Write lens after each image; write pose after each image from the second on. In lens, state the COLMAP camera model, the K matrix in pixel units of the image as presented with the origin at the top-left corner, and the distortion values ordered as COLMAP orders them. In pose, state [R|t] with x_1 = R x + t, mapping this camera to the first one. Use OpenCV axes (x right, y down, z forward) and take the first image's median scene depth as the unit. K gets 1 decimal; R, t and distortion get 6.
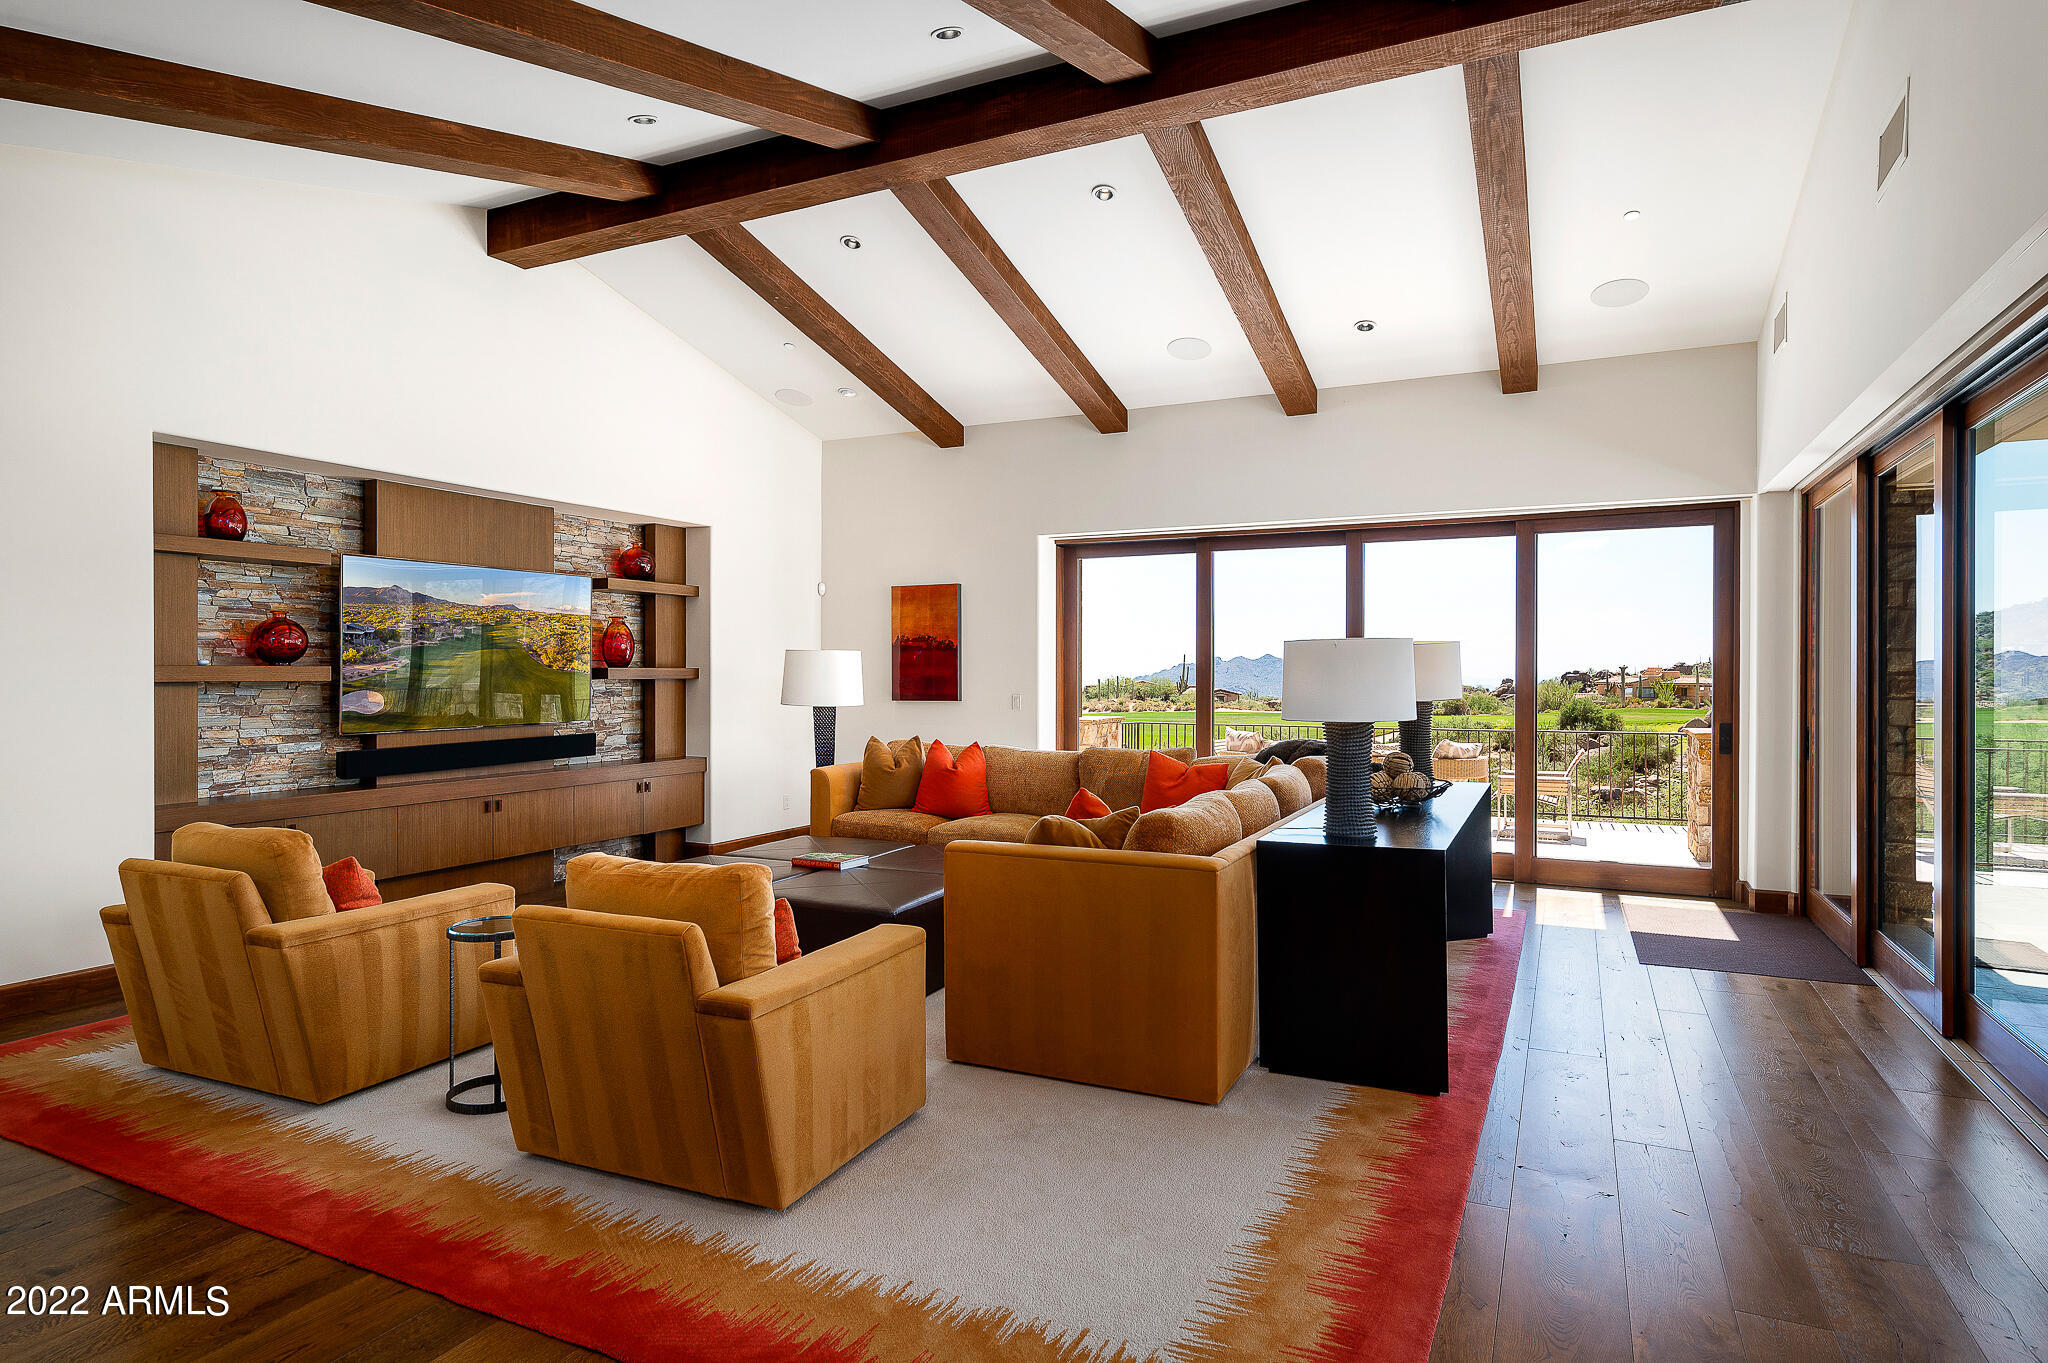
lens RADIAL K [[1117.6, 0, 1024.0], [0, 1117.6, 681.5], [0, 0, 1]] dist [0.000857, 0.000208]
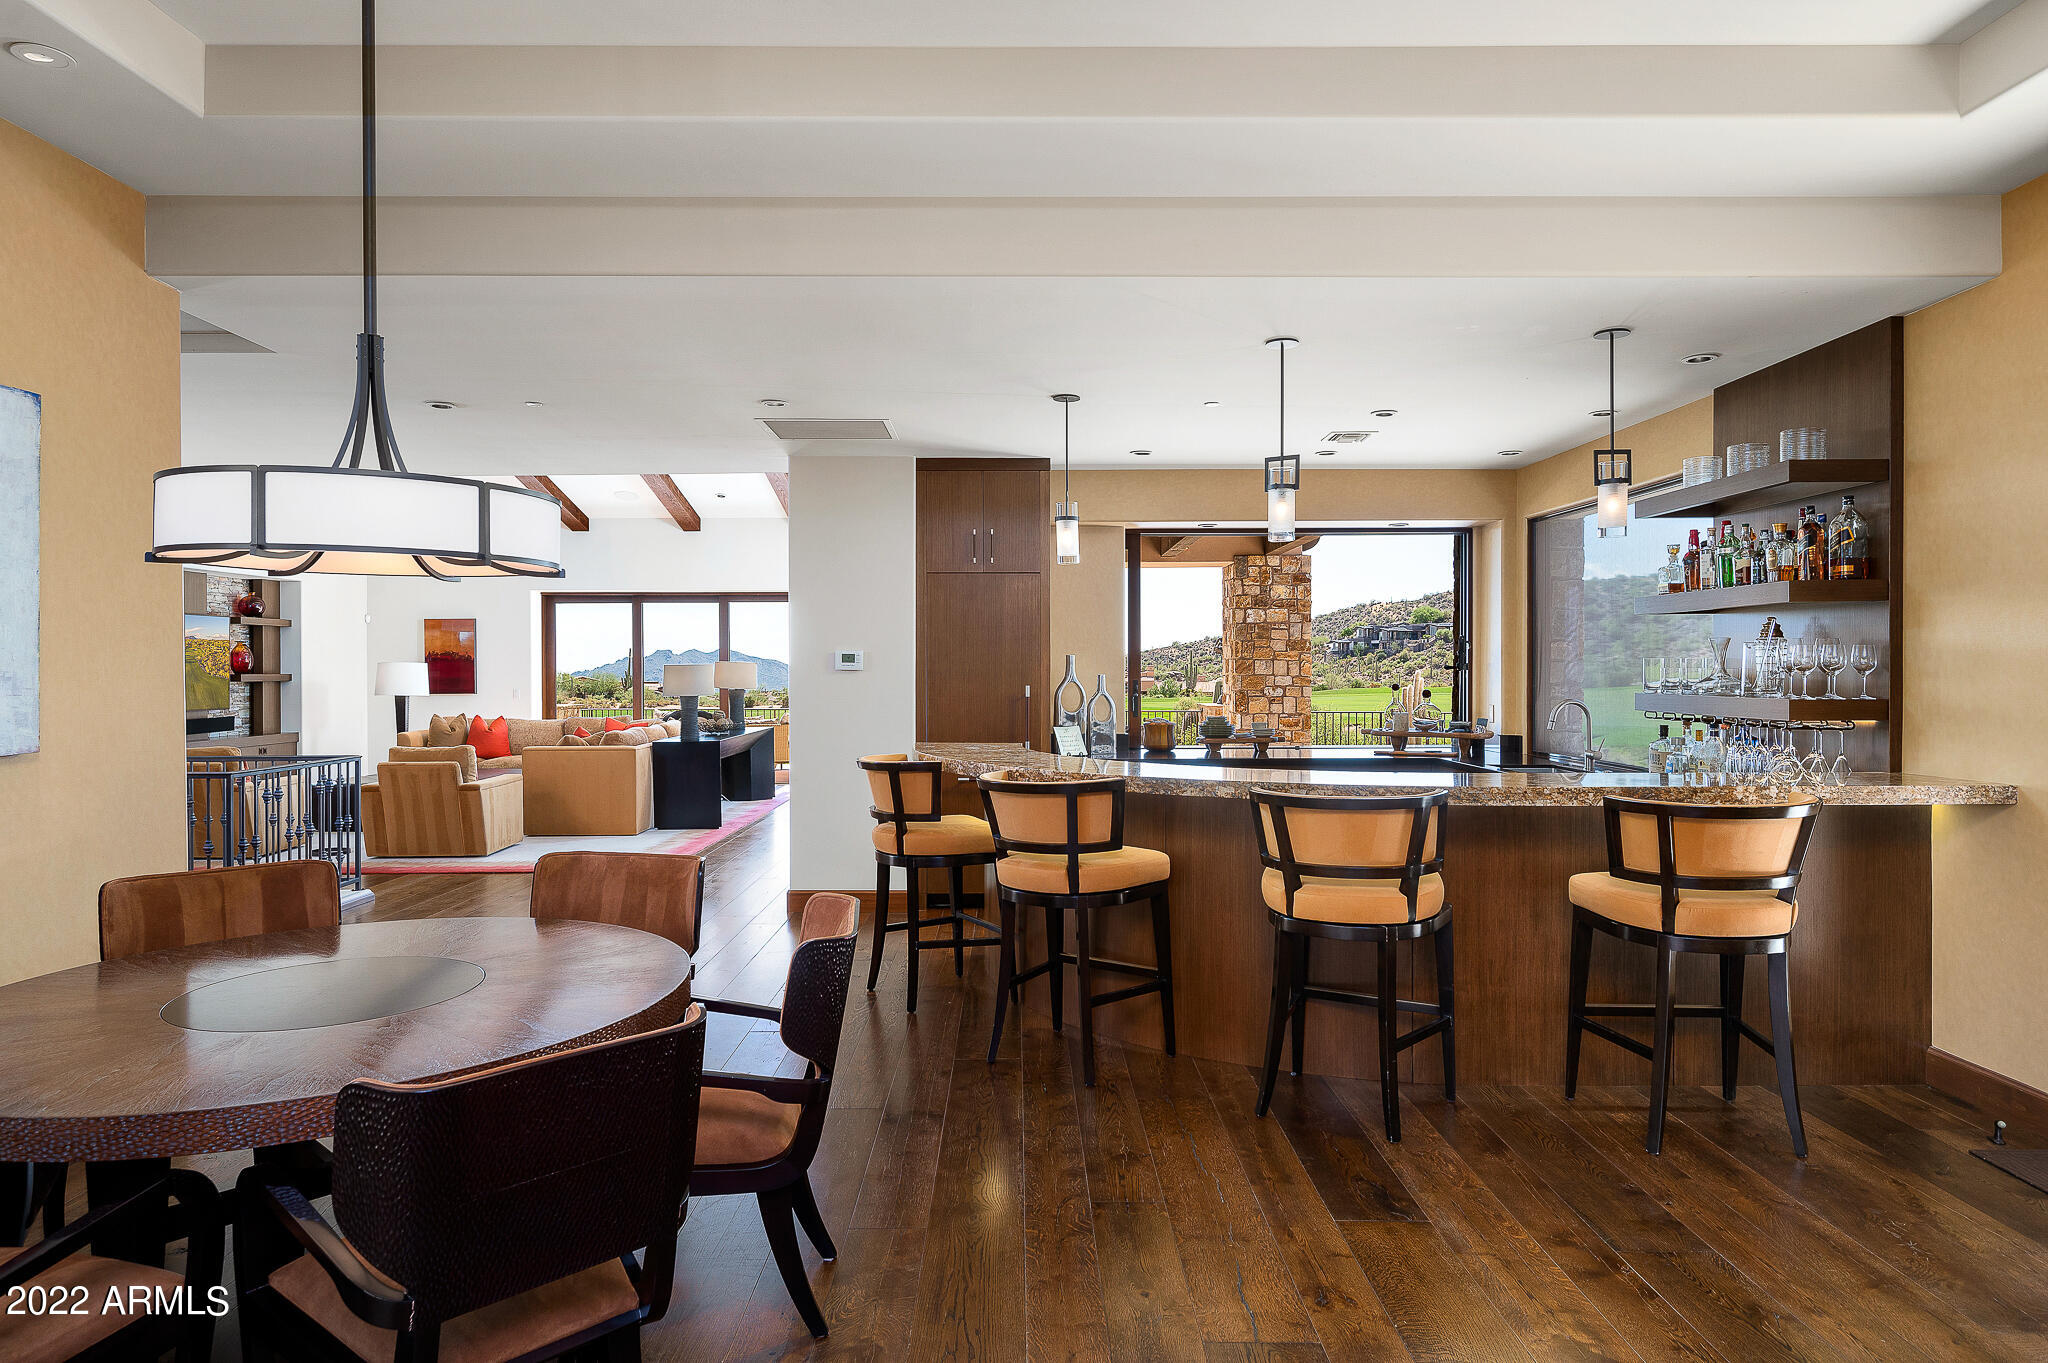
lens RADIAL K [[1197.9, 0, 1024.0], [0, 1197.9, 681.5], [0, 0, 1]] dist [0.000136, -0.000126]
pose [[0.896118, -0.008348, 0.443737, -0.112659], [0.006333, 0.999962, 0.006022, -0.004672], [-0.443770, -0.002586, 0.896137, -0.837784]]
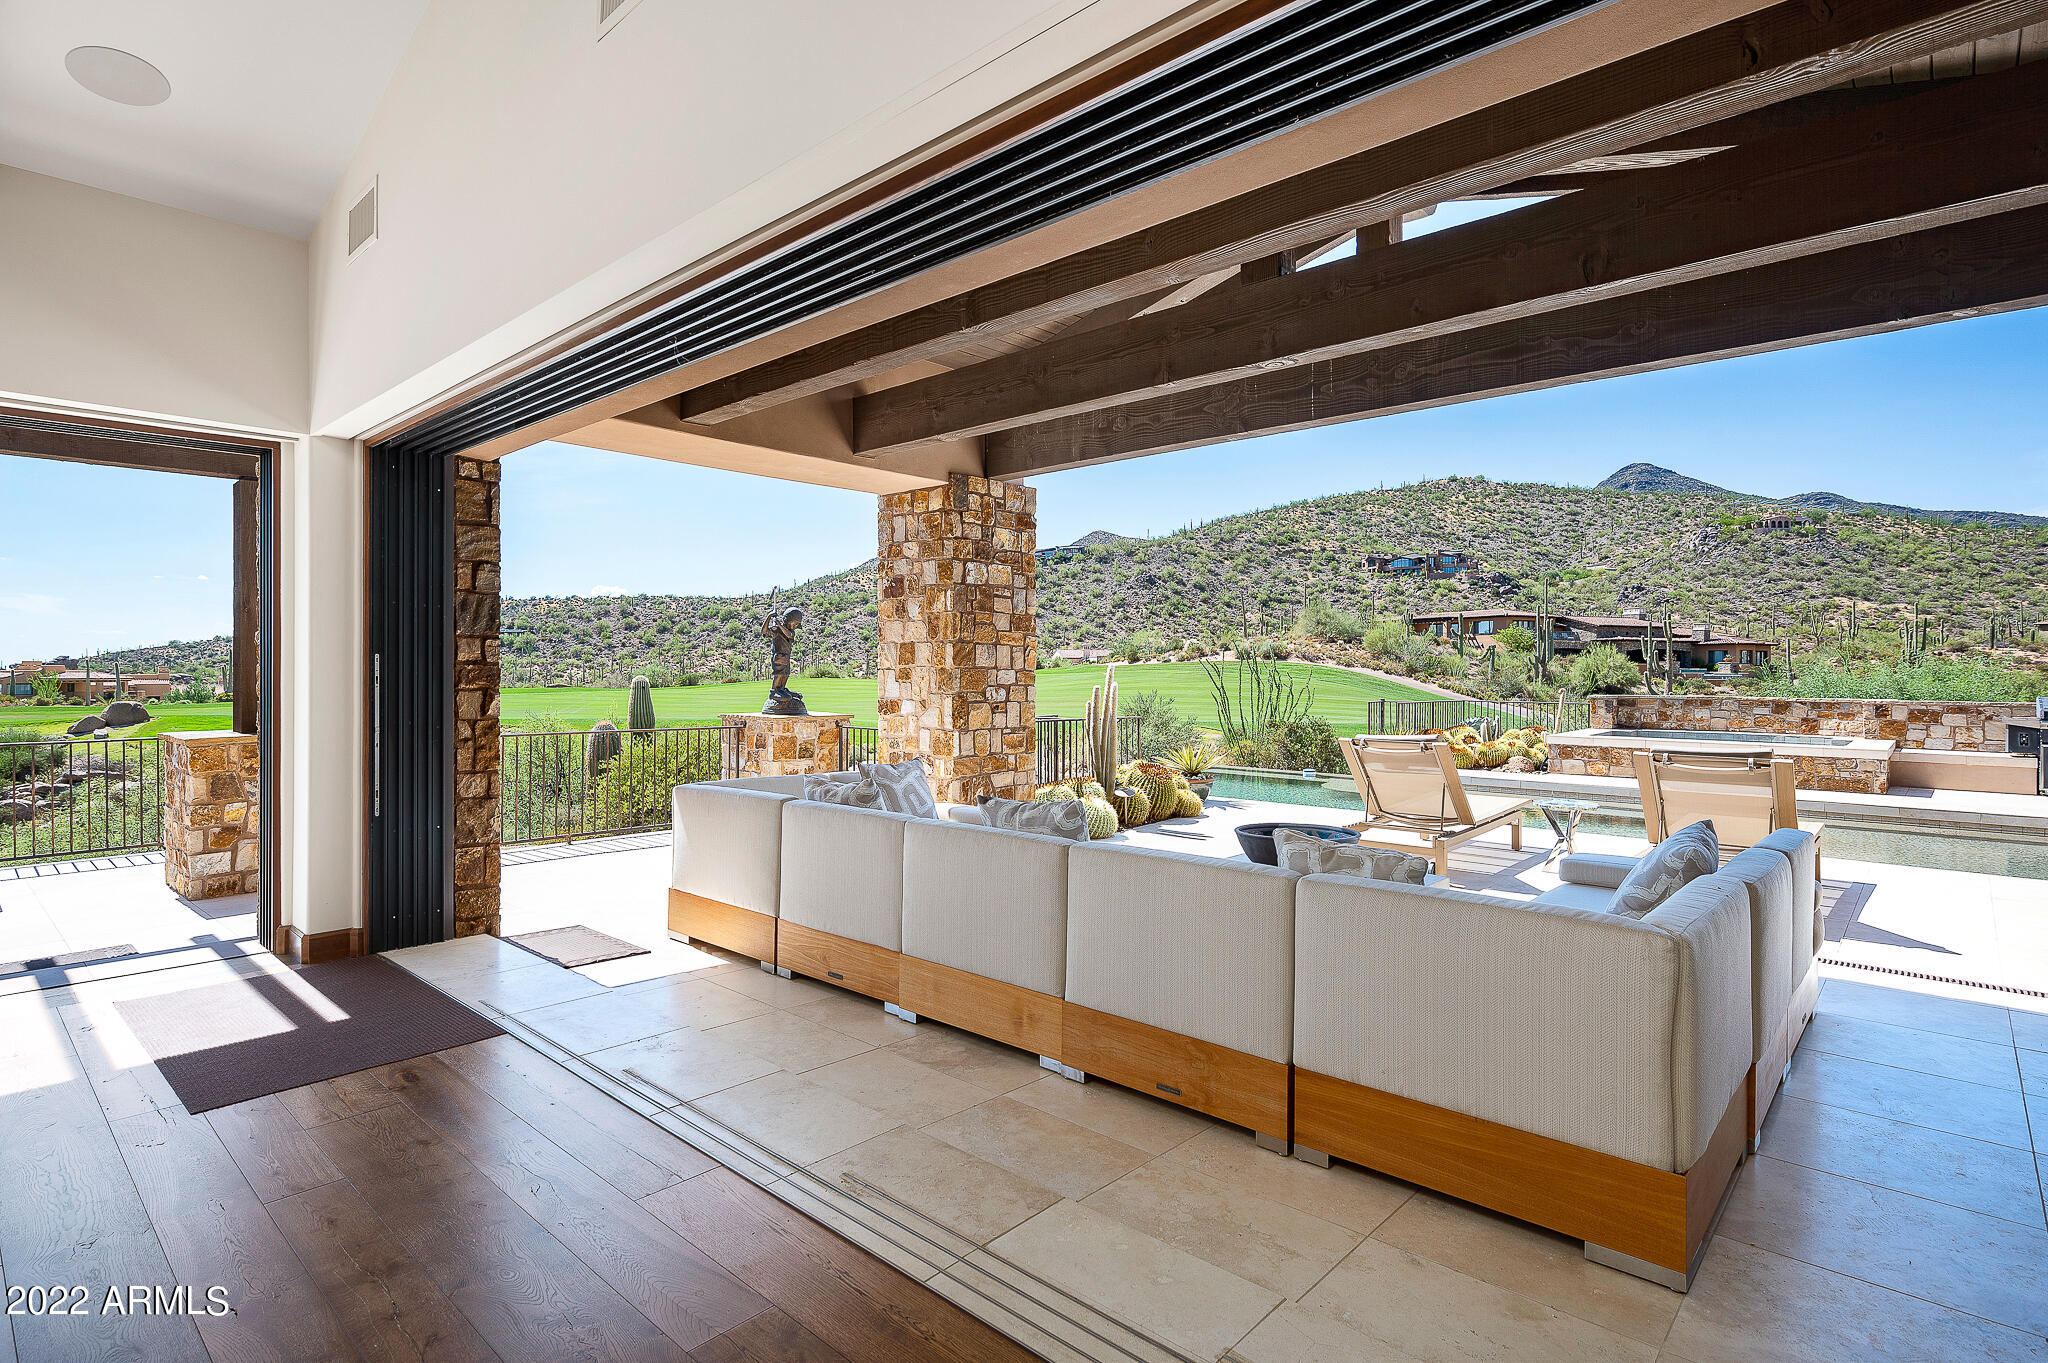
lens RADIAL K [[1018.4, 0, 1017.8], [0, 1018.4, 677.5], [0, 0, 1]] dist [0.000953, -0.000375]
pose [[0.282985, -0.007108, 0.959098, 0.076714], [0.005228, 0.999969, 0.005868, 0.001616], [-0.959110, 0.003353, 0.283014, 0.229079]]
